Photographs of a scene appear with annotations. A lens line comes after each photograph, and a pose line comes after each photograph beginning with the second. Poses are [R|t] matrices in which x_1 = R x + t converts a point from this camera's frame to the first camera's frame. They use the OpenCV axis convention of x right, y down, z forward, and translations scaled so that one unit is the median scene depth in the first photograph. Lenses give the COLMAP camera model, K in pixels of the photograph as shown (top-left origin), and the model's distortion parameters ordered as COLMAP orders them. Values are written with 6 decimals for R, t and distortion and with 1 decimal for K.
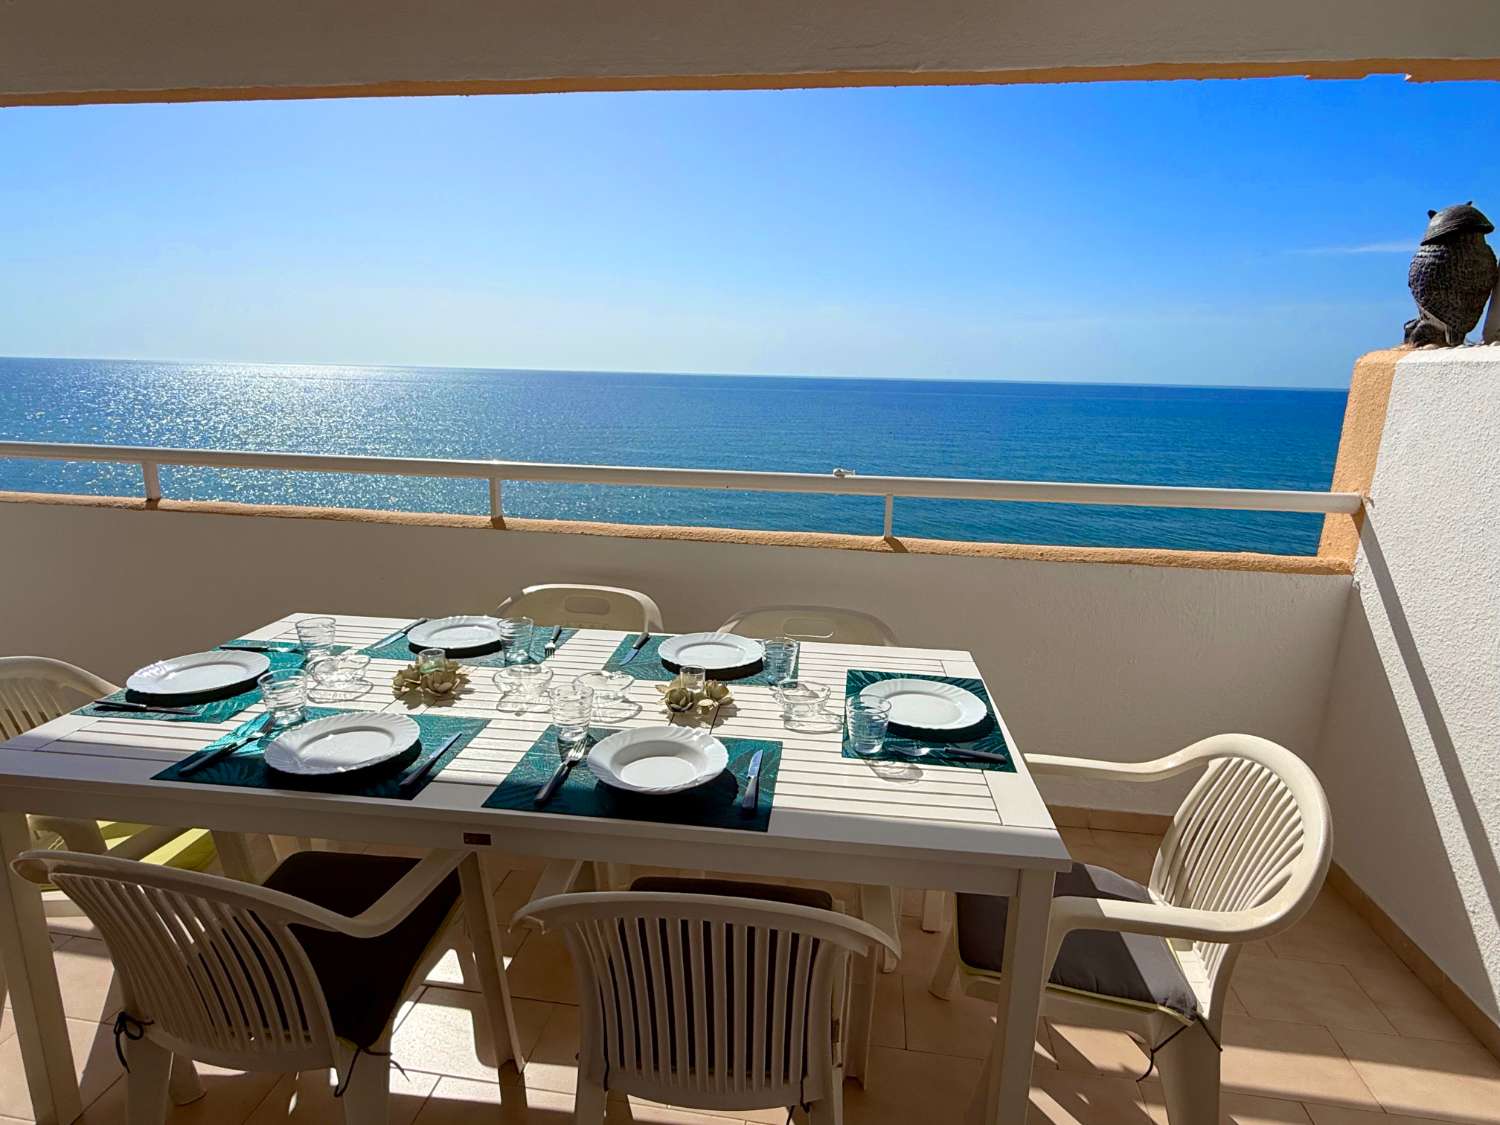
lens RADIAL K [[808.5, 0, 741.5], [0, 808.5, 568.4], [0, 0, 1]] dist [0.004710, -0.002011]
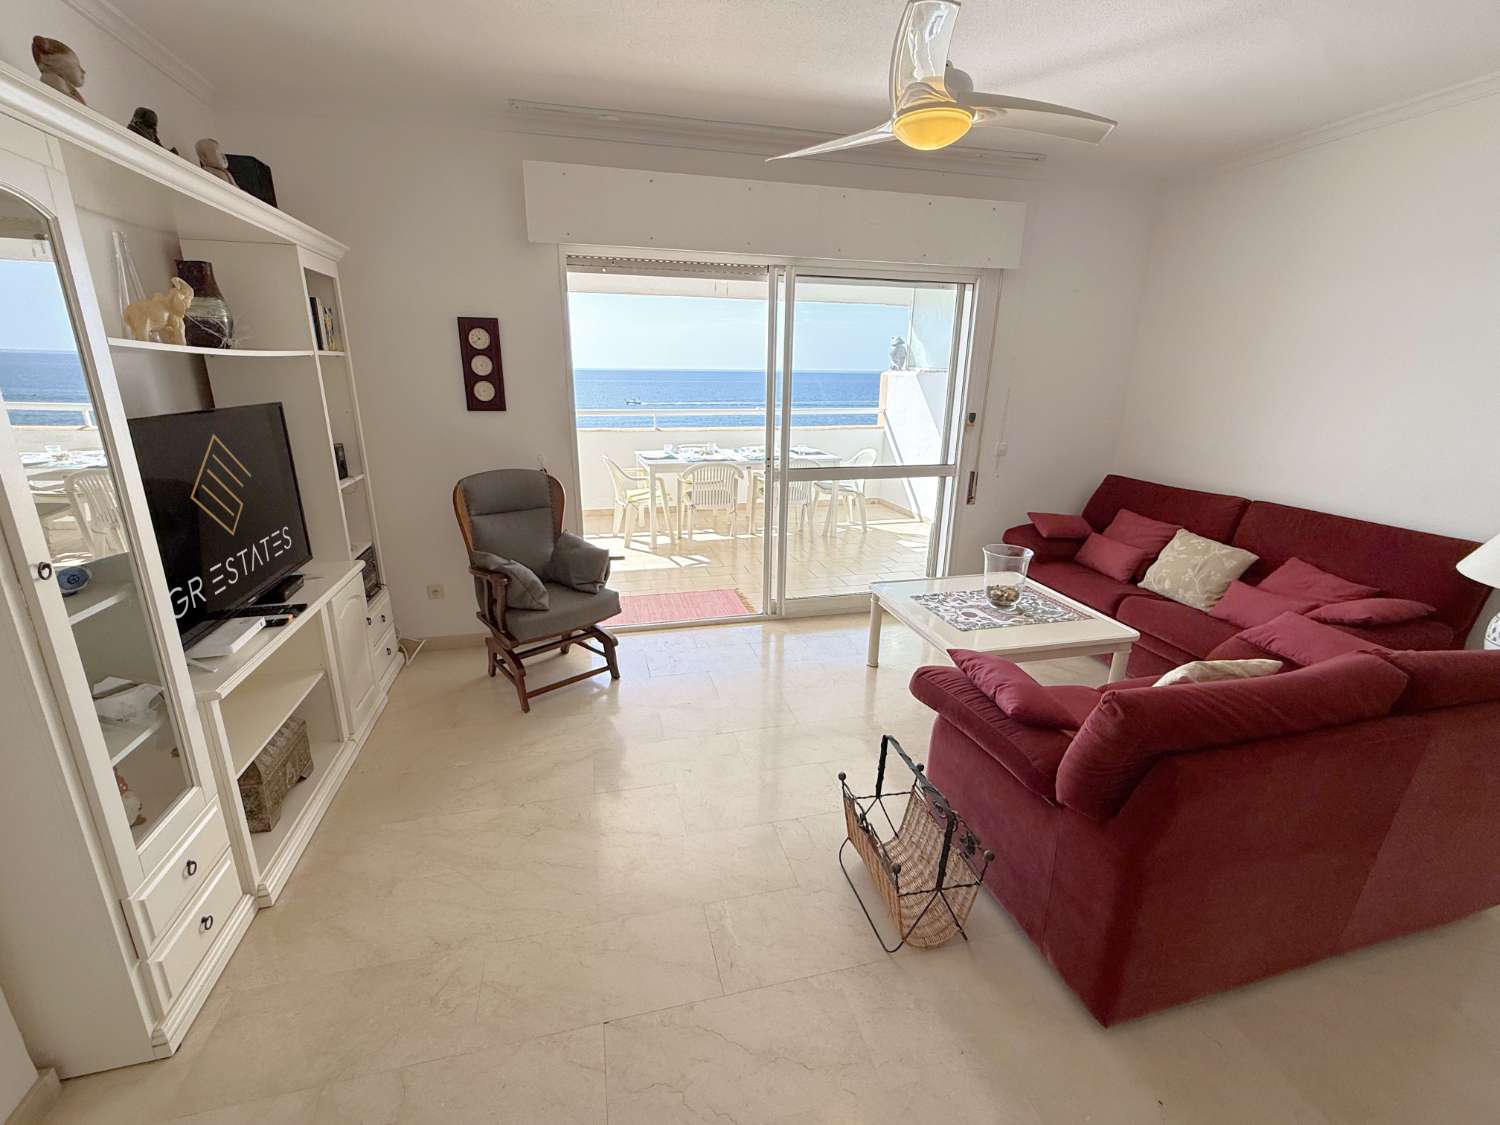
lens RADIAL K [[645.0, 0, 746.1], [0, 645.0, 565.8], [0, 0, 1]] dist [-0.001617, 0.000249]
pose [[0.929383, -0.123065, 0.347997, -1.533917], [0.096422, 0.990992, 0.092943, 0.454015], [-0.356300, -0.052825, 0.932877, -2.521615]]
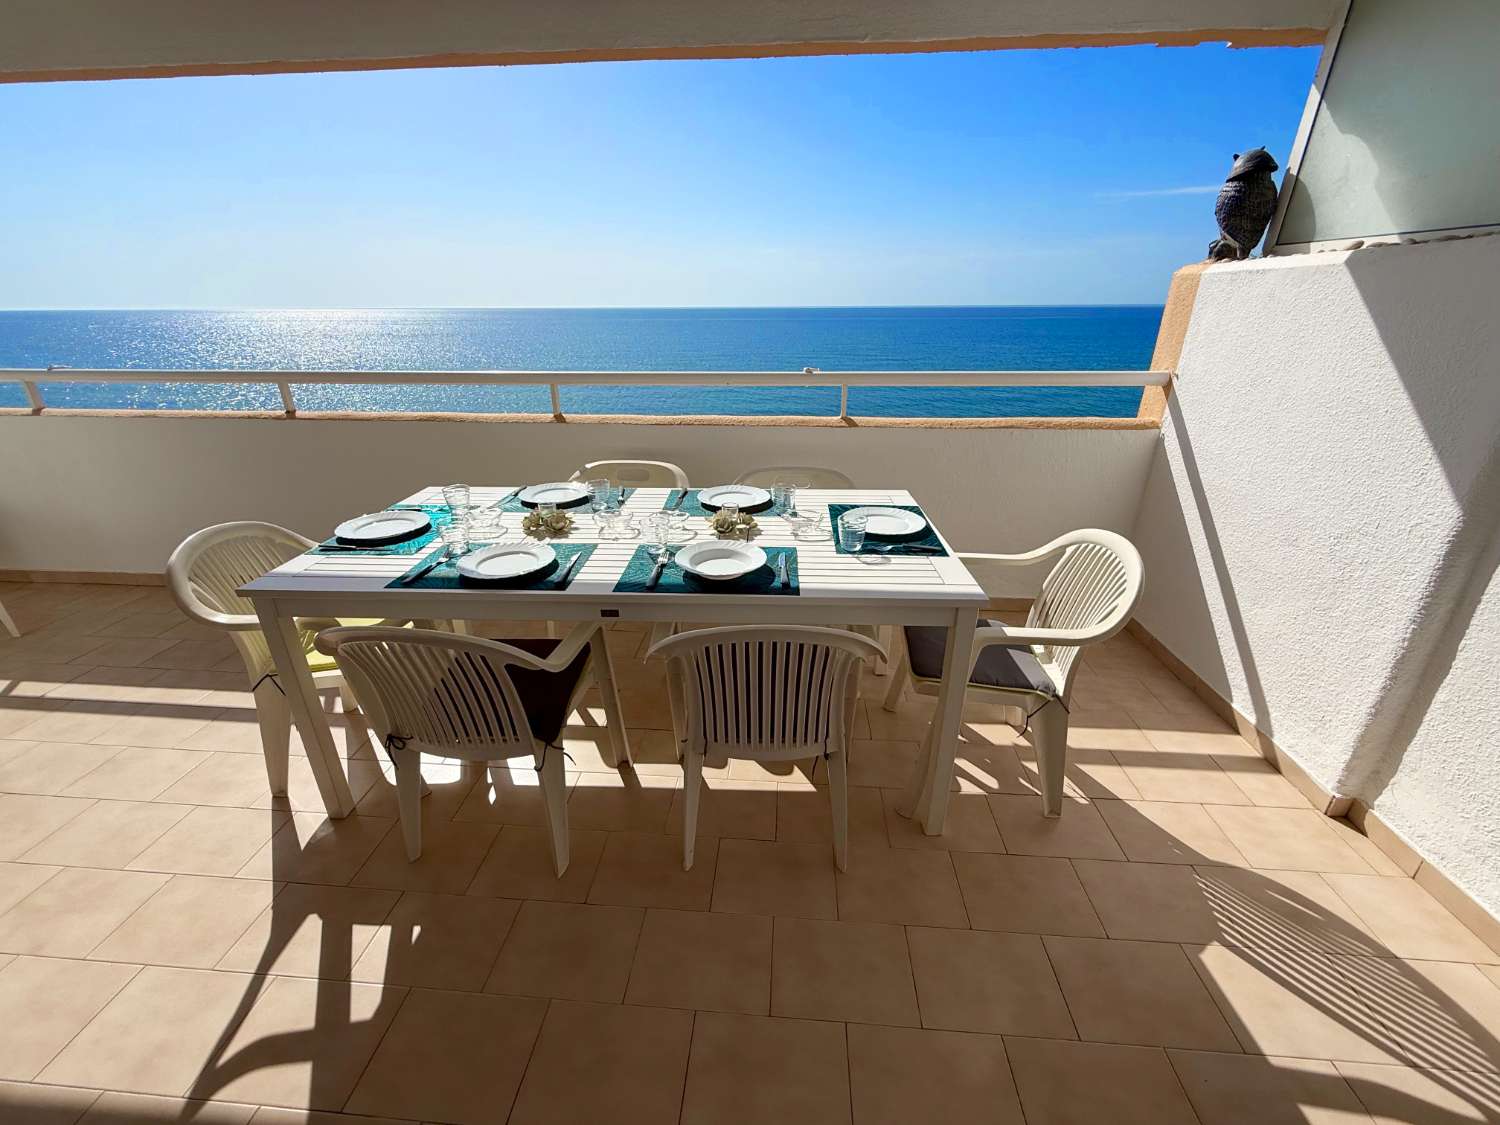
lens RADIAL K [[595.2, 0, 749.4], [0, 595.2, 559.1], [0, 0, 1]] dist [0.000800, -0.000346]
pose [[0.997320, -0.052586, 0.050864, -0.074903], [0.043166, 0.984287, 0.171218, 0.032644], [-0.059069, -0.168564, 0.983919, -0.076072]]
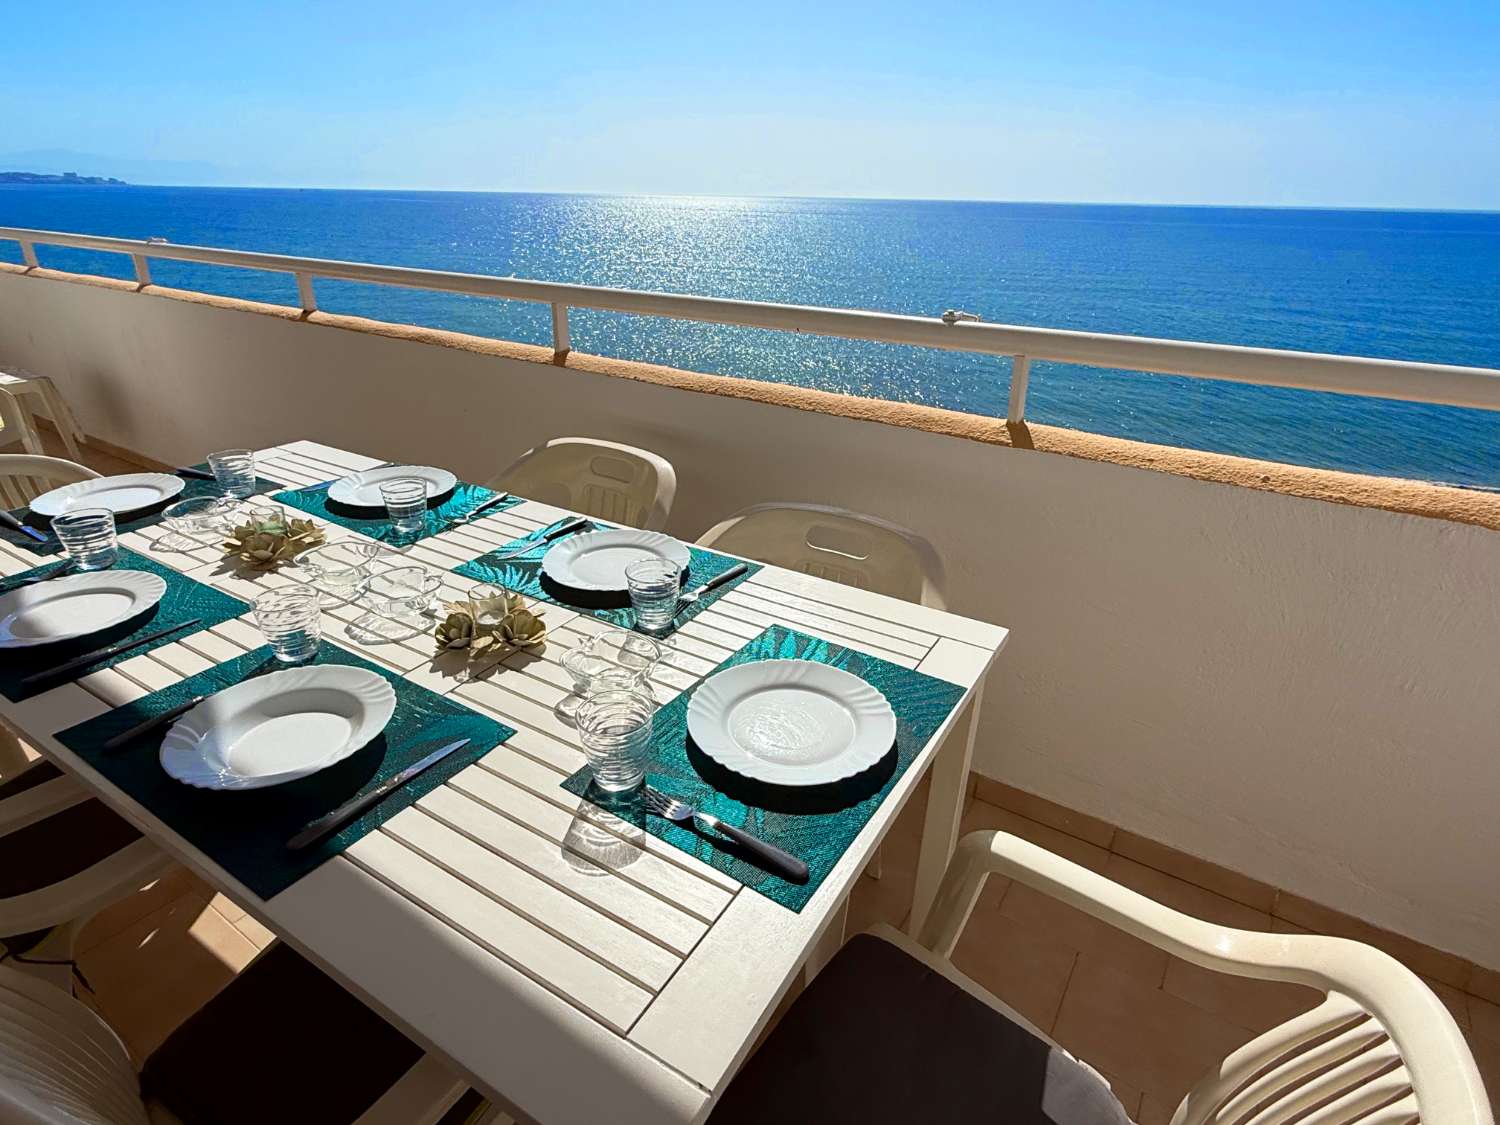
lens RADIAL K [[808.5, 0, 770.5], [0, 808.5, 559.7], [0, 0, 1]] dist [0.004710, -0.002011]
pose [[0.909131, 0.166587, -0.381744, 0.363986], [-0.098372, 0.976482, 0.191847, -0.048654], [0.404726, -0.136861, 0.904138, 0.418475]]
